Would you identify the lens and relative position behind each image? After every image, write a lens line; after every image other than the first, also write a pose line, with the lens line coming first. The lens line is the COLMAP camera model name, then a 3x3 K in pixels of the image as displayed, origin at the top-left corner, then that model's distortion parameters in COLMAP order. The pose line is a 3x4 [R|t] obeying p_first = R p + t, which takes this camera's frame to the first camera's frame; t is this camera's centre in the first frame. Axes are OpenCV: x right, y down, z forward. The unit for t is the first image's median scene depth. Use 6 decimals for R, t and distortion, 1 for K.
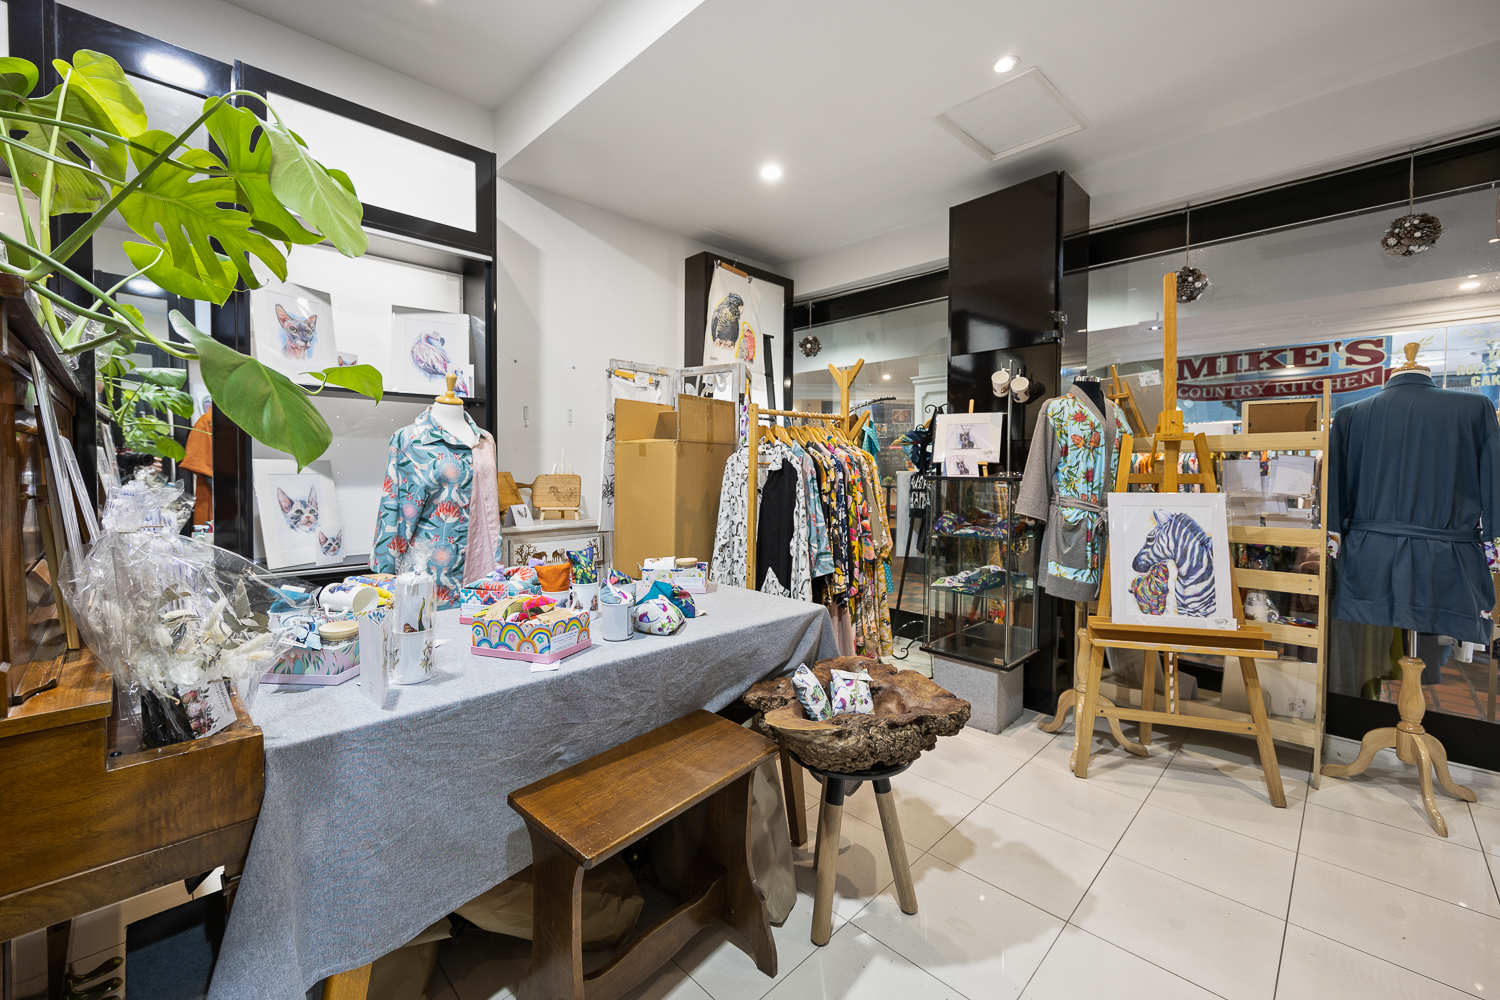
lens RADIAL K [[604.9, 0, 750.0], [0, 604.9, 500.0], [0, 0, 1]] dist [0.029384, 0.000008]
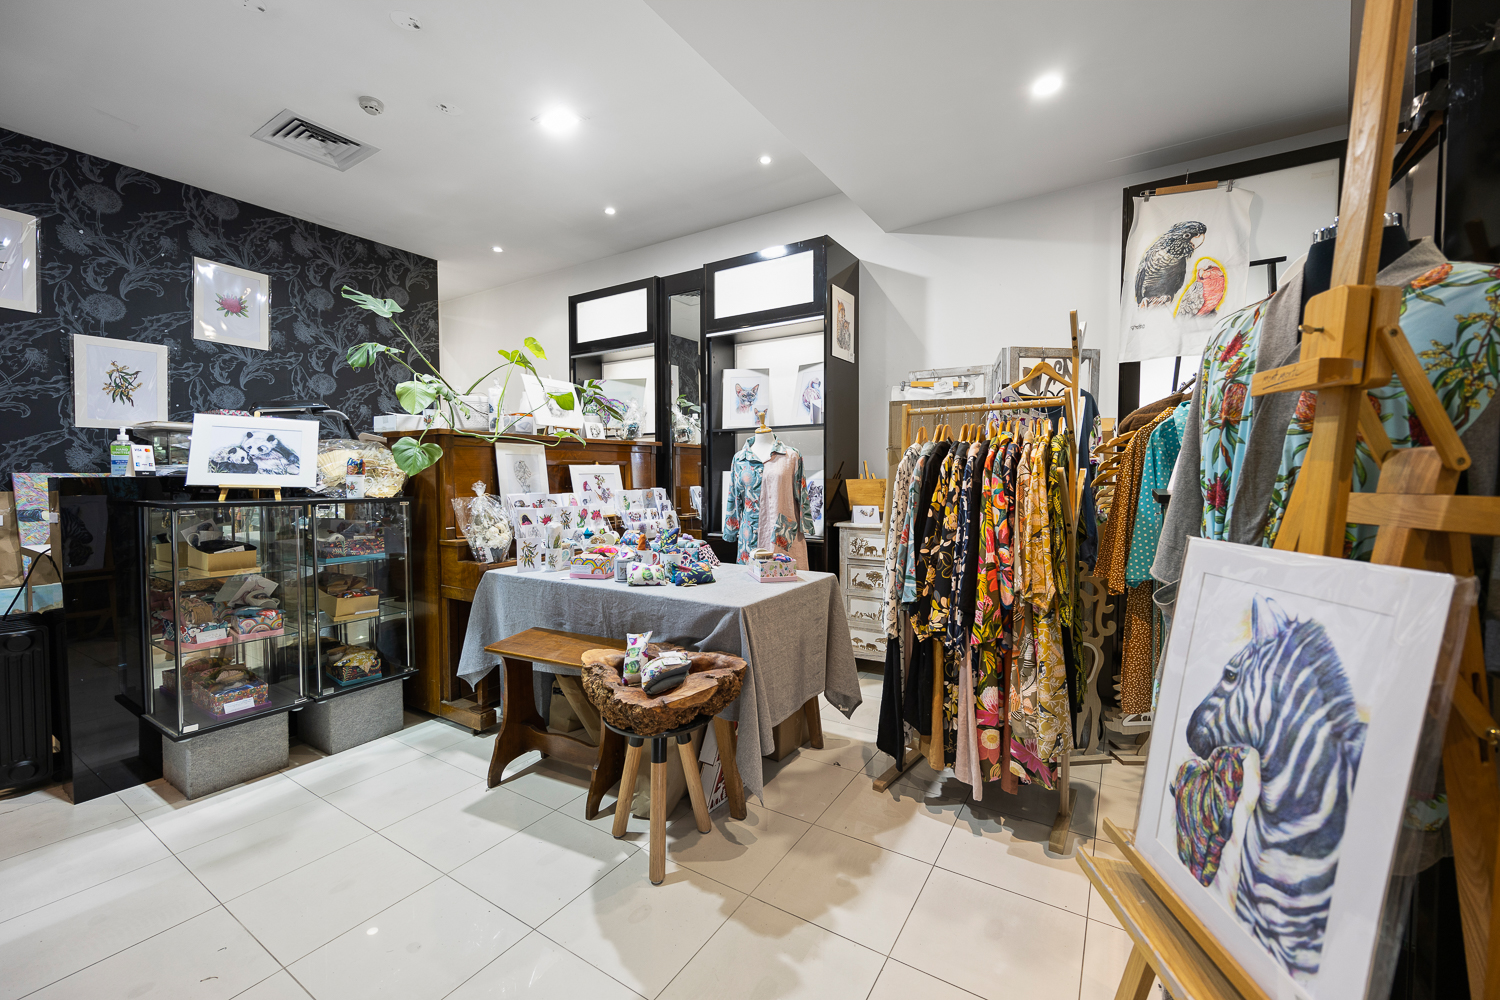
lens RADIAL K [[605.4, 0, 750.0], [0, 605.4, 500.0], [0, 0, 1]] dist [-0.000576, 0.000048]
pose [[0.206873, 0.039269, -0.977579, 0.943338], [-0.049984, 0.998314, 0.029524, -0.034628], [0.977090, 0.042756, 0.208487, 0.653303]]
